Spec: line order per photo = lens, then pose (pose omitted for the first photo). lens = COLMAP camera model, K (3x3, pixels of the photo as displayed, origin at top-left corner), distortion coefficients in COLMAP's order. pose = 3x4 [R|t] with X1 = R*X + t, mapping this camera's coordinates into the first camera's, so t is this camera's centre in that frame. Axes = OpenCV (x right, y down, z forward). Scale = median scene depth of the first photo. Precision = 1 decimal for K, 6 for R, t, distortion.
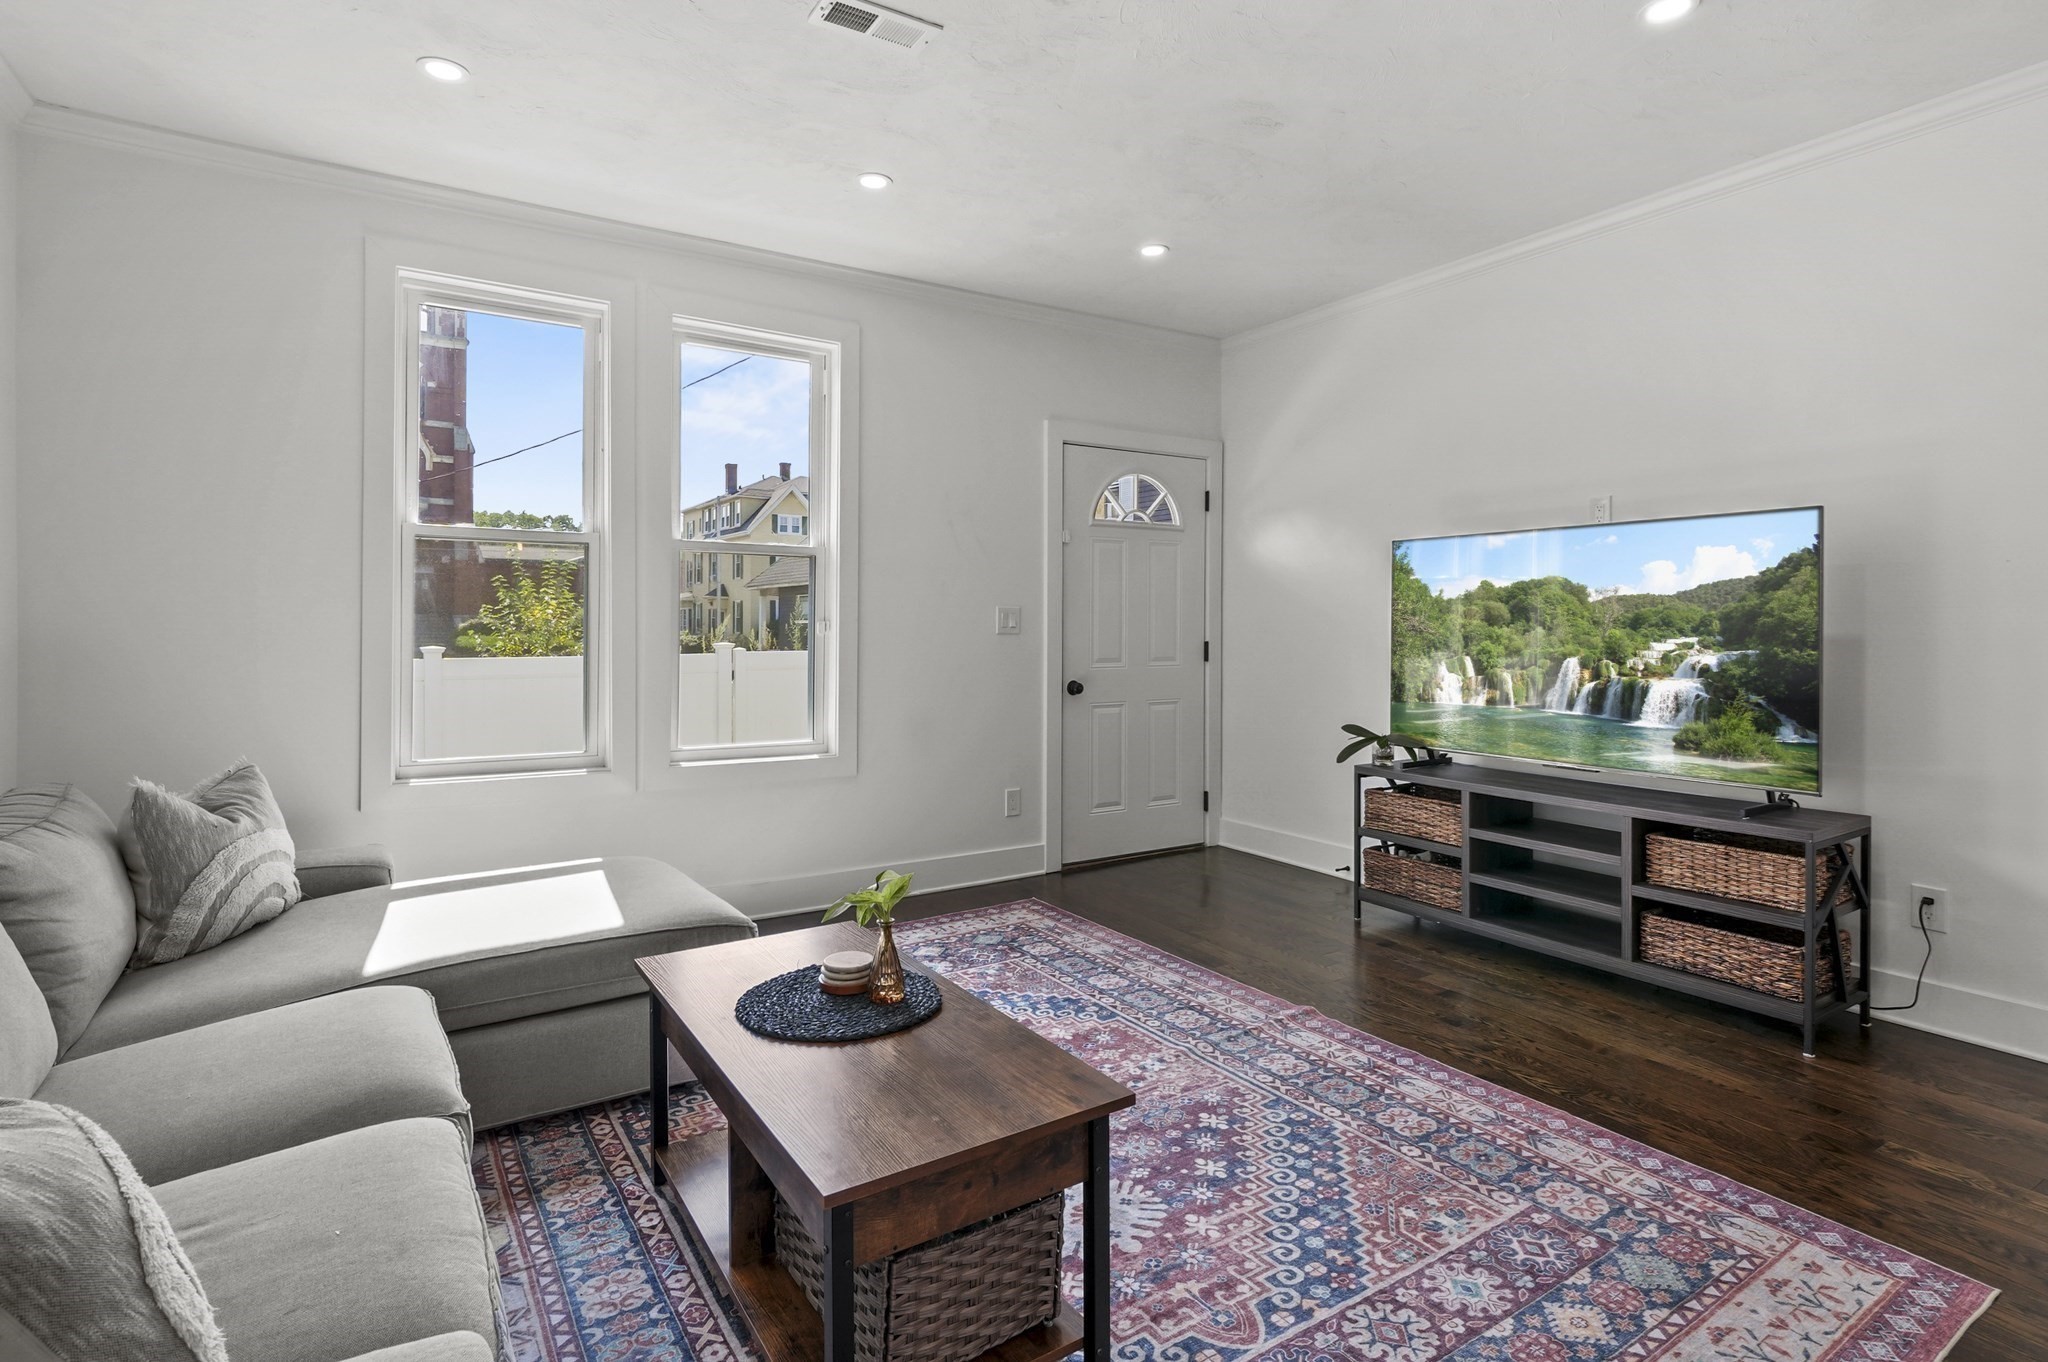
lens RADIAL K [[1002.2, 0, 1027.3], [0, 1002.2, 638.9], [0, 0, 1]] dist [0.000170, -0.001333]
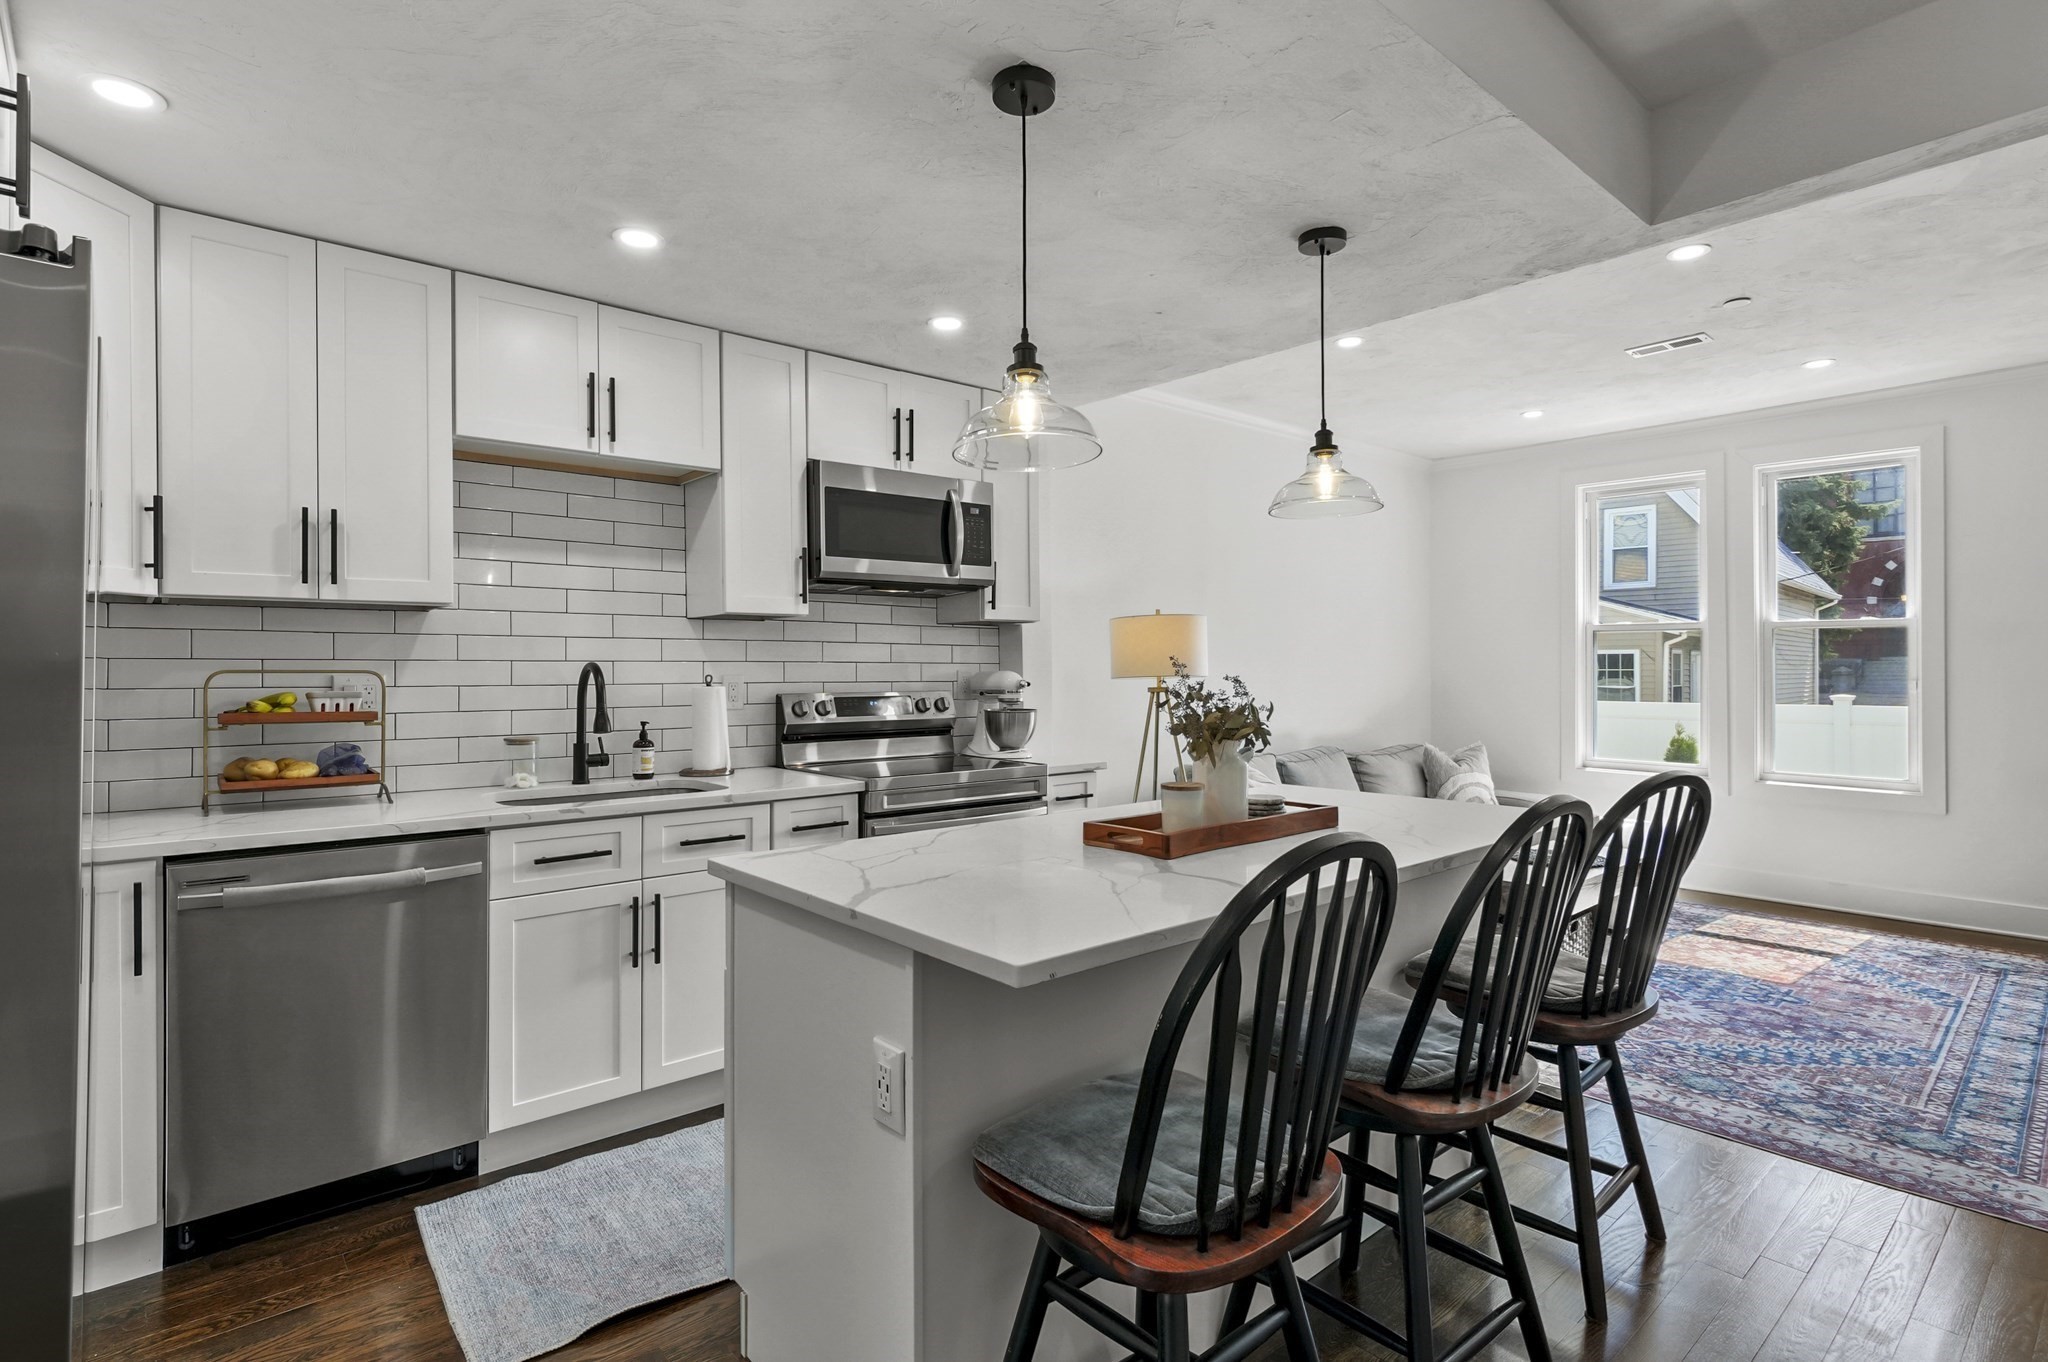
lens RADIAL K [[1002.2, 0, 1025.6], [0, 1002.2, 668.9], [0, 0, 1]] dist [0.000170, -0.001333]
pose [[0.155148, -0.007563, -0.987862, 1.480355], [-0.007411, 0.999934, -0.008819, -0.020485], [0.987863, 0.008690, 0.155082, -0.406751]]
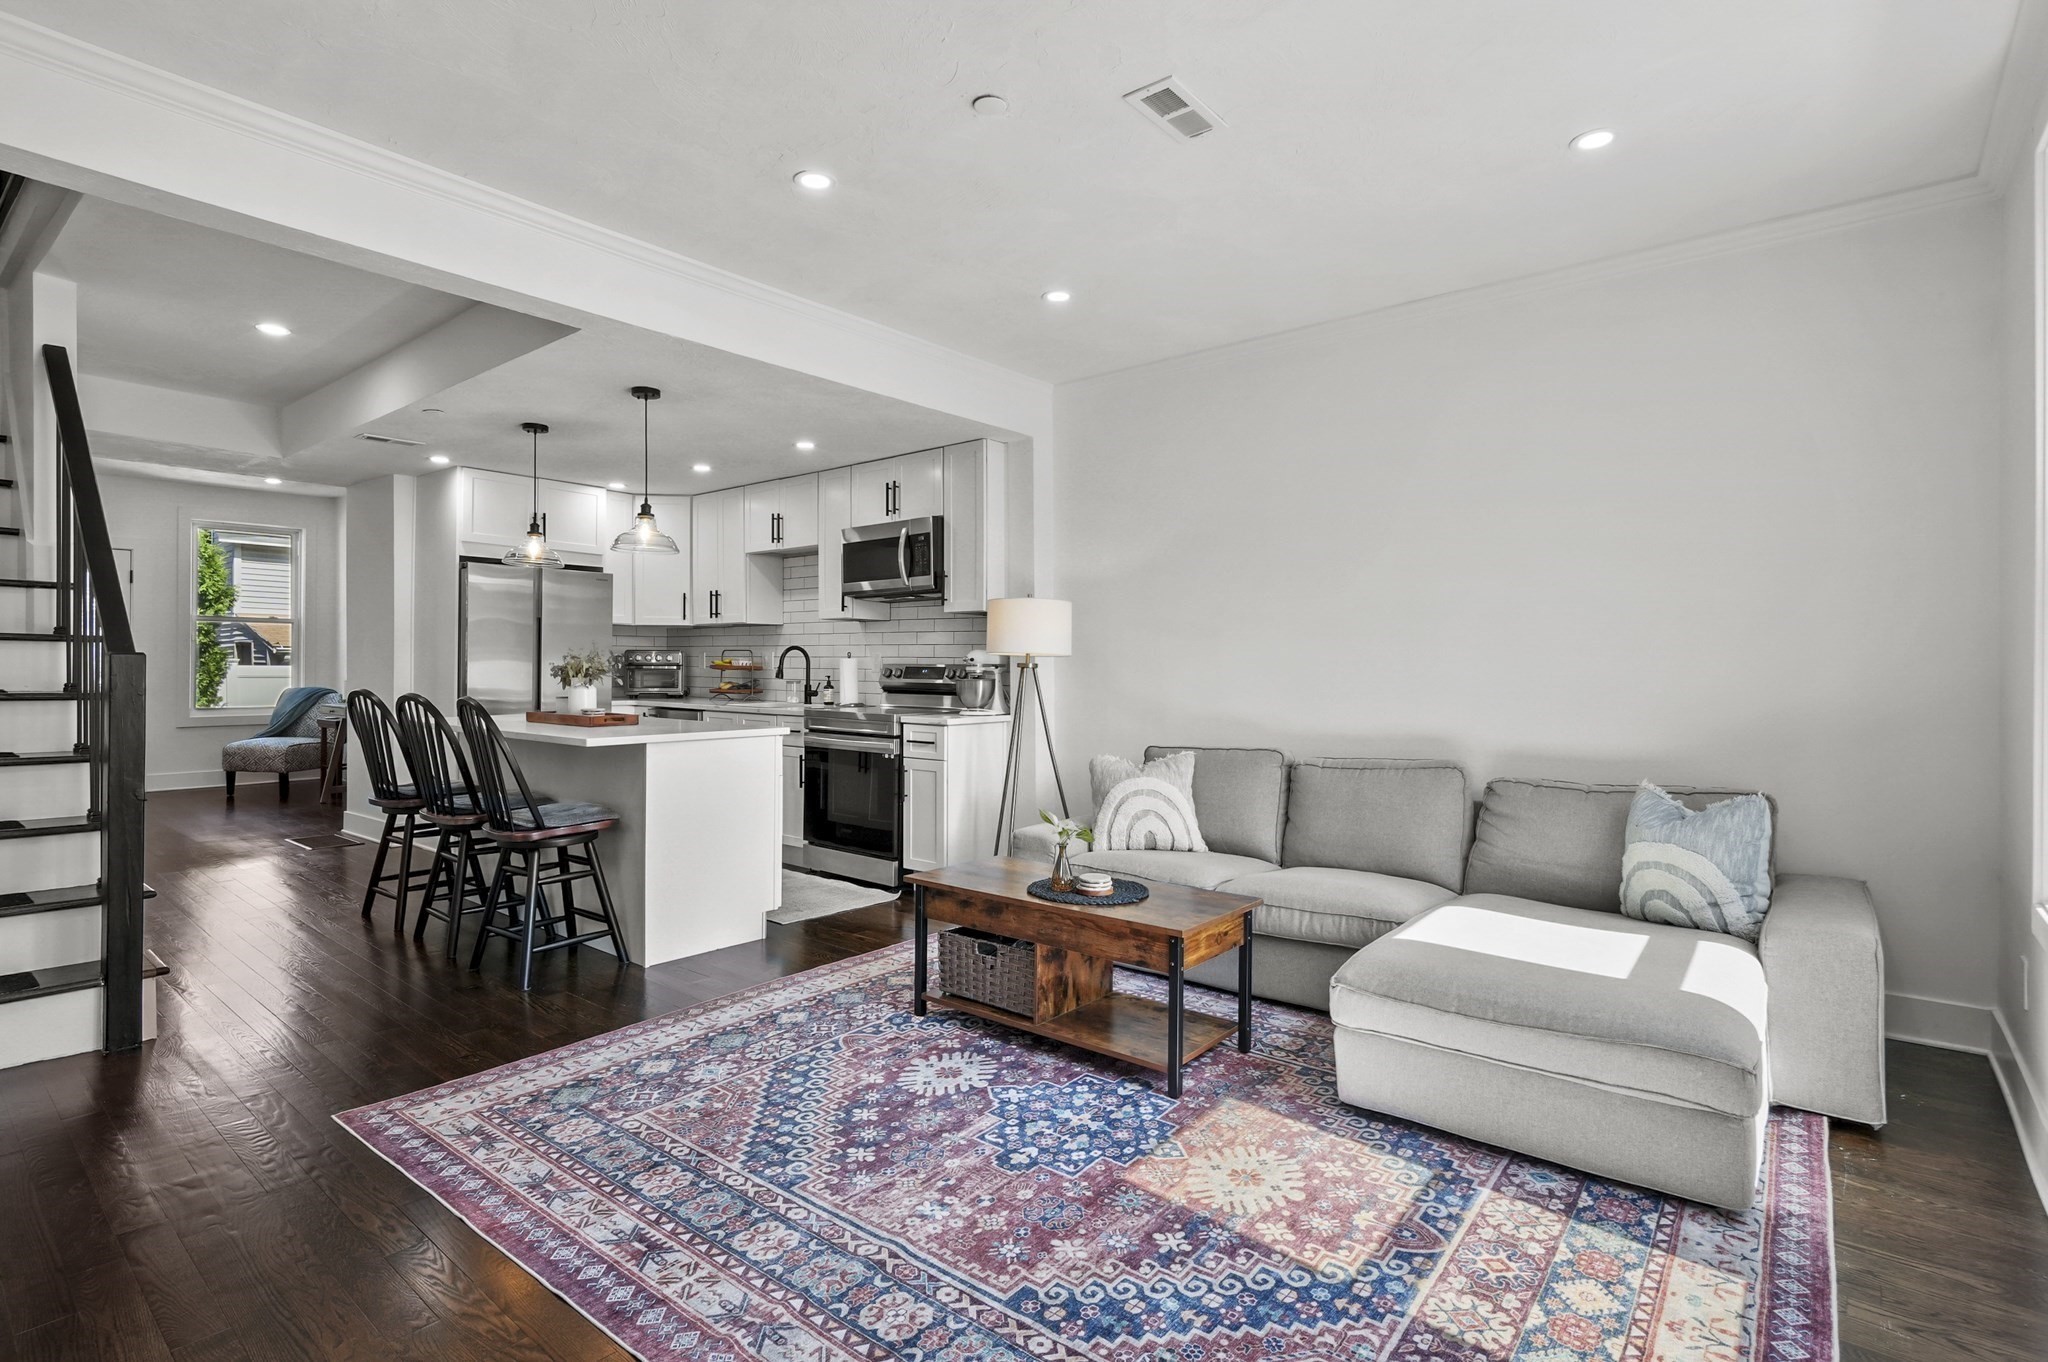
lens RADIAL K [[1002.2, 0, 1019.8], [0, 1002.2, 675.9], [0, 0, 1]] dist [0.000170, -0.001333]
pose [[-0.950114, -0.001383, -0.311899, 0.366165], [-0.010395, 0.999575, 0.027233, -0.035224], [0.311729, 0.029117, -0.949725, 2.090561]]
